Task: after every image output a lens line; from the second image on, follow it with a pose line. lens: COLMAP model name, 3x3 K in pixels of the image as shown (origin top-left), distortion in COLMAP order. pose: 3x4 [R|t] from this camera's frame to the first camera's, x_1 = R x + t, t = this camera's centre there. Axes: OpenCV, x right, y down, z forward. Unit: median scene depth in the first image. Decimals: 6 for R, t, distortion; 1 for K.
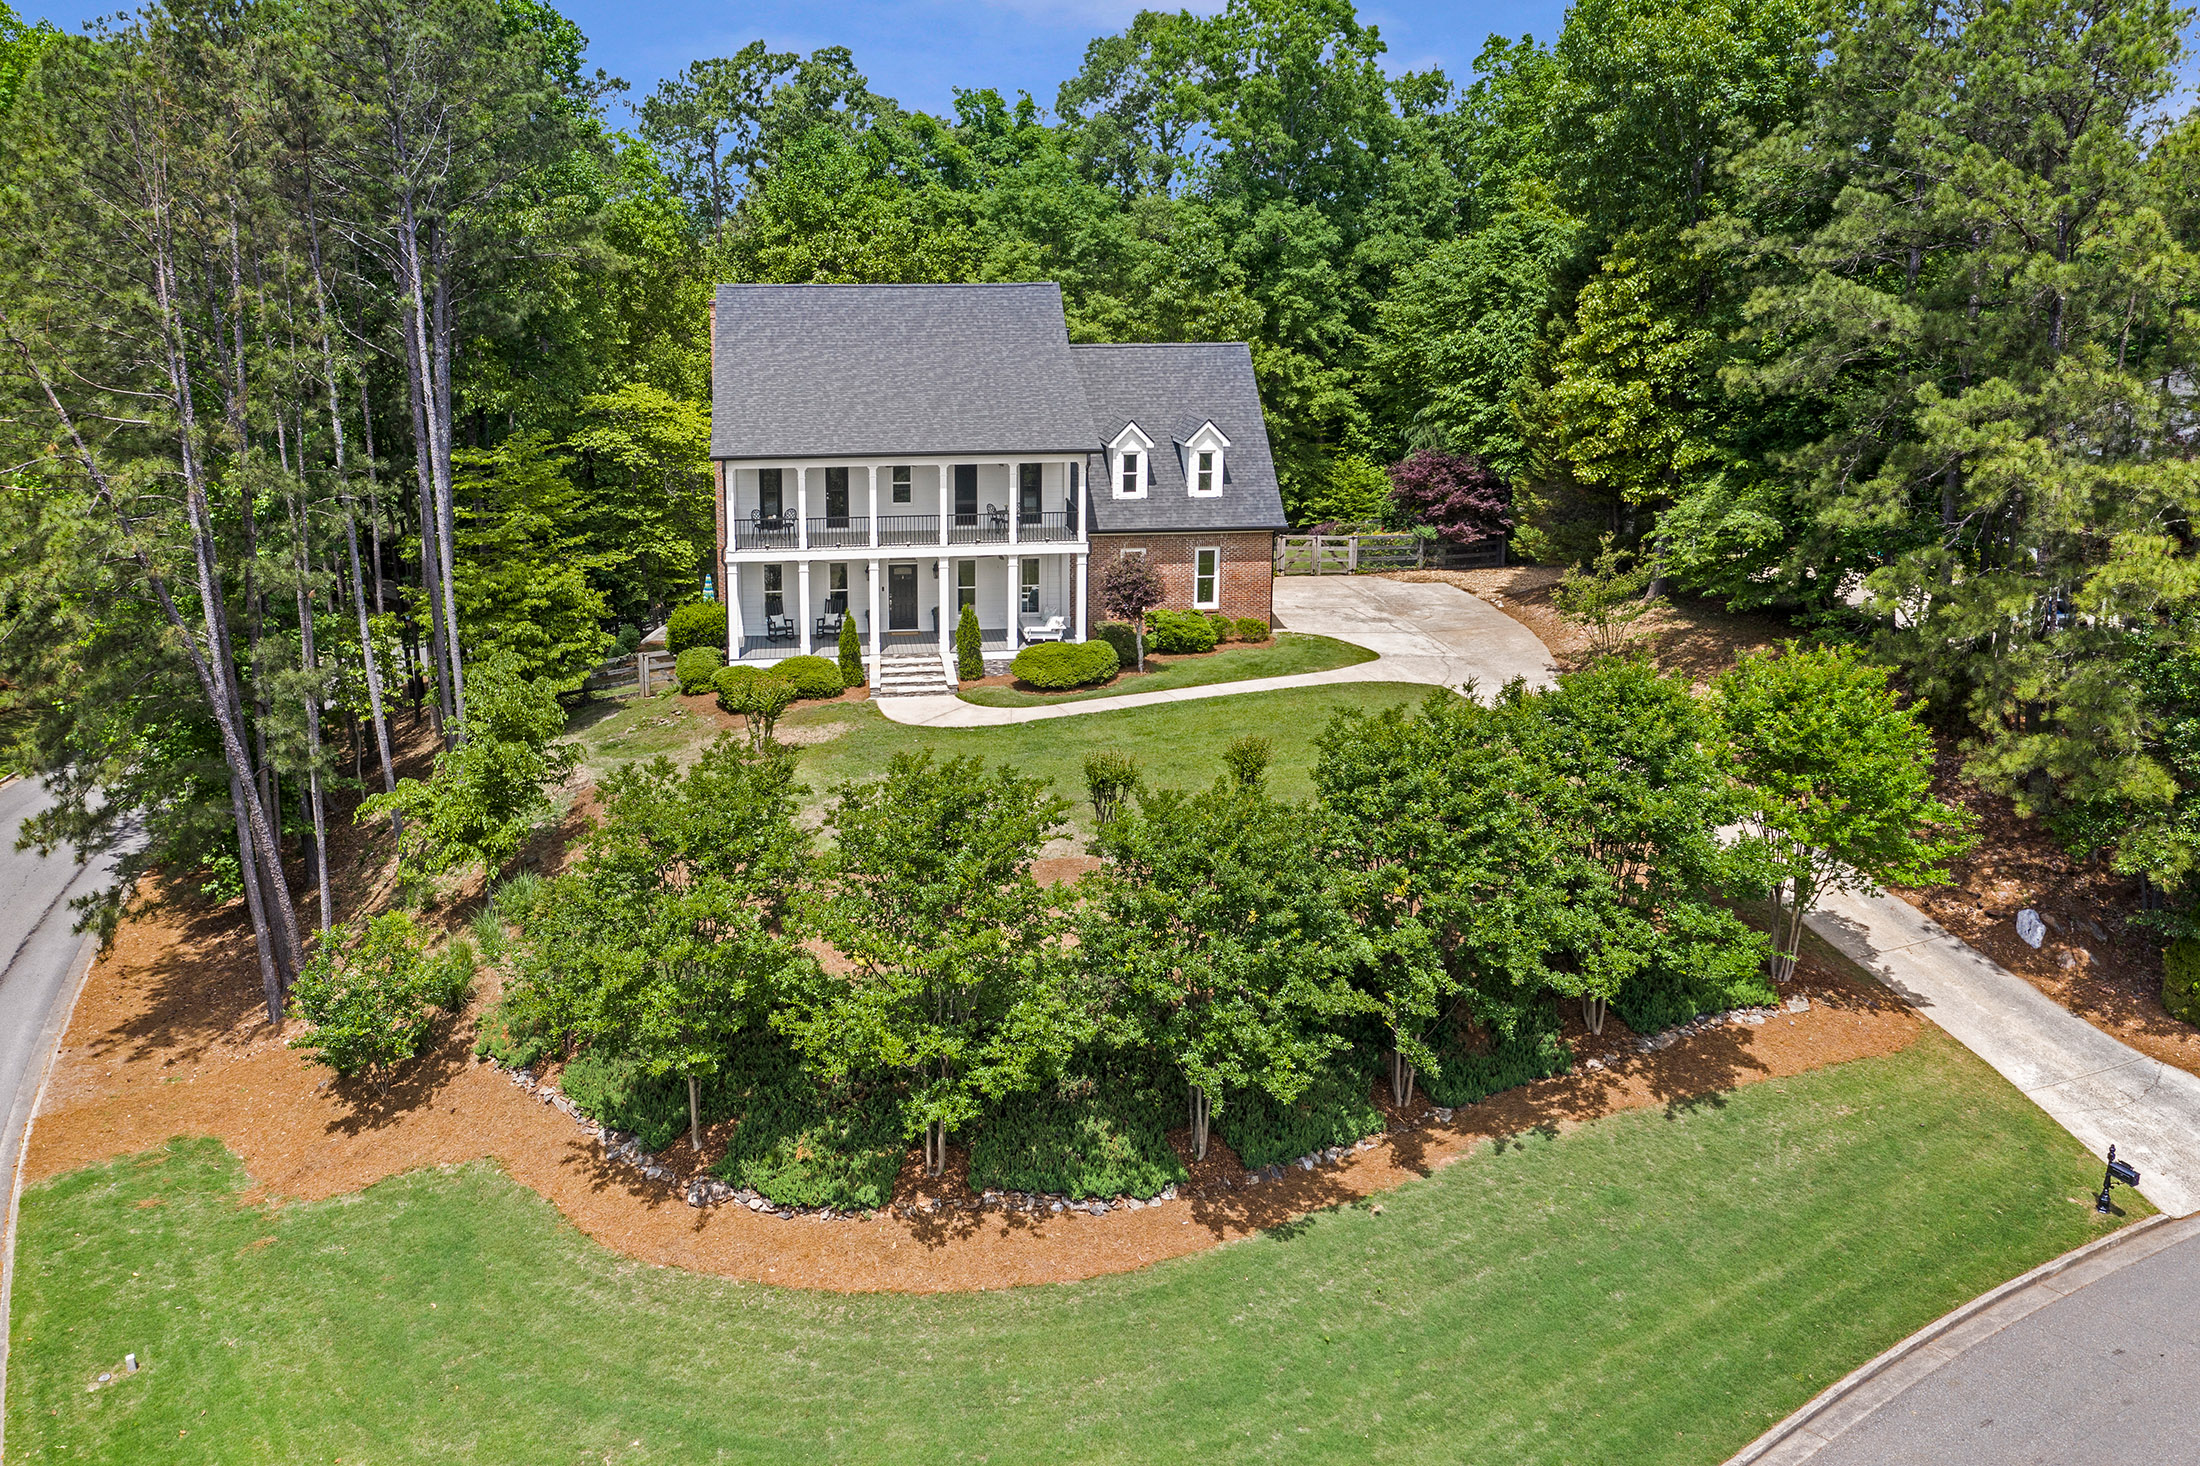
lens RADIAL K [[1811.2, 0, 1030.9], [0, 1811.2, 649.6], [0, 0, 1]] dist [0.002081, 0.000071]
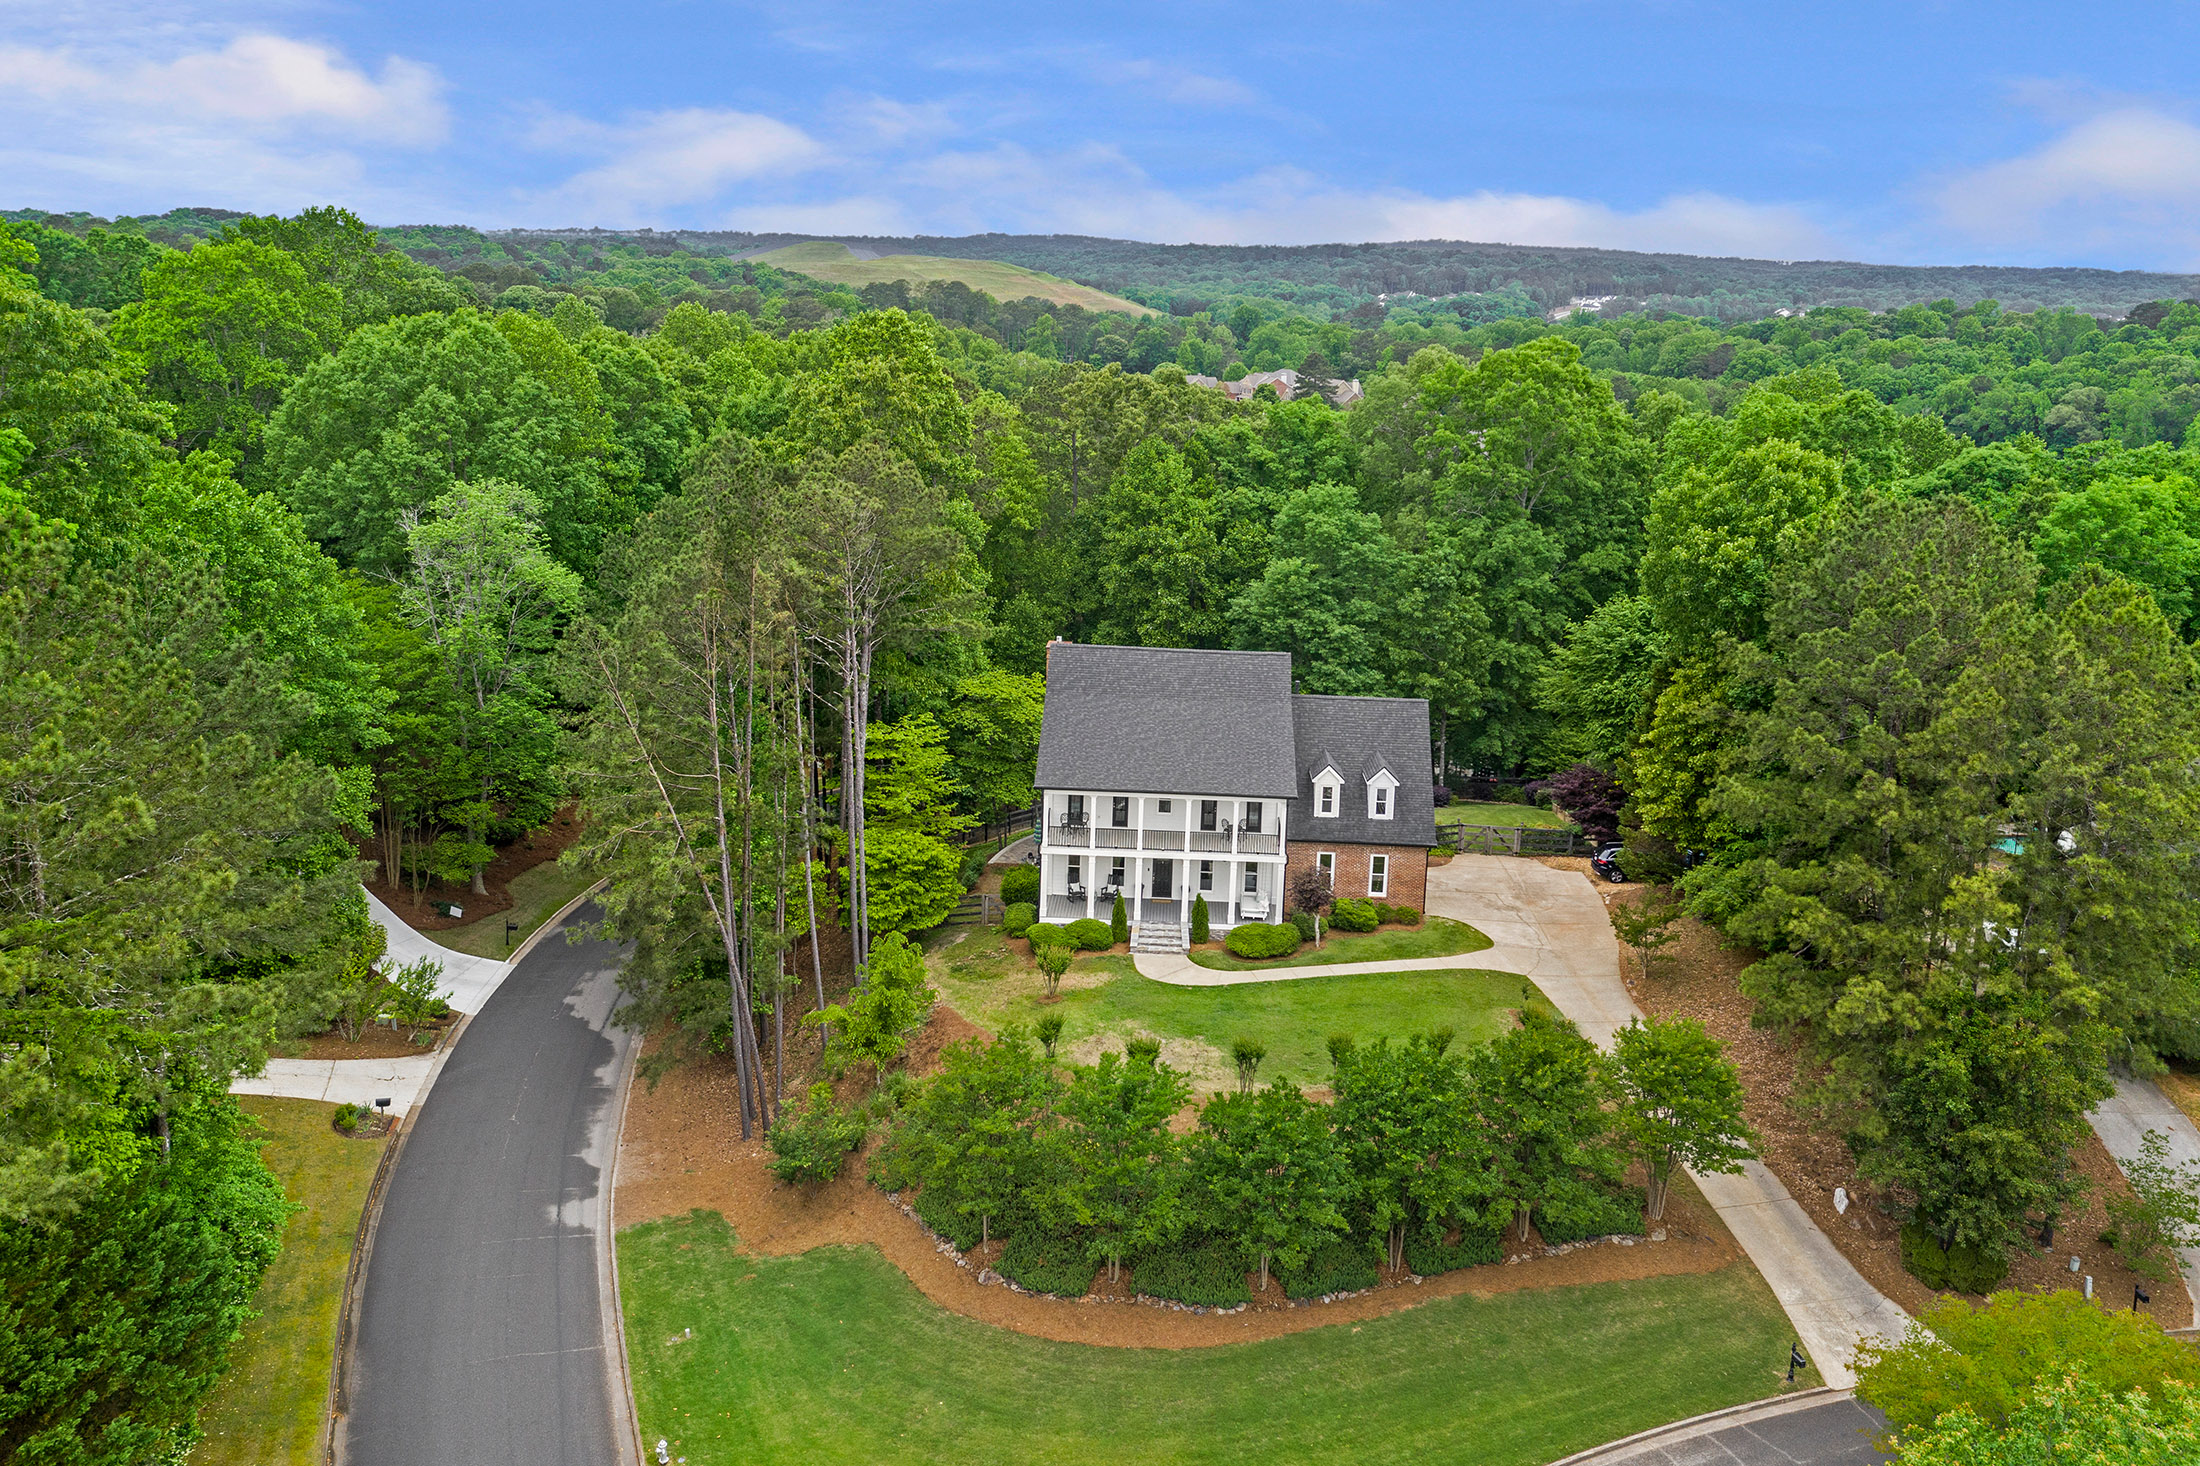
lens RADIAL K [[1810.9, 0, 1103.8], [0, 1810.9, 767.1], [0, 0, 1]] dist [-0.000083, 0.004201]
pose [[0.985322, 0.067754, -0.156683, 0.111038], [-0.064589, 0.997593, 0.025211, -0.158921], [0.158014, -0.014721, 0.987327, -0.460589]]
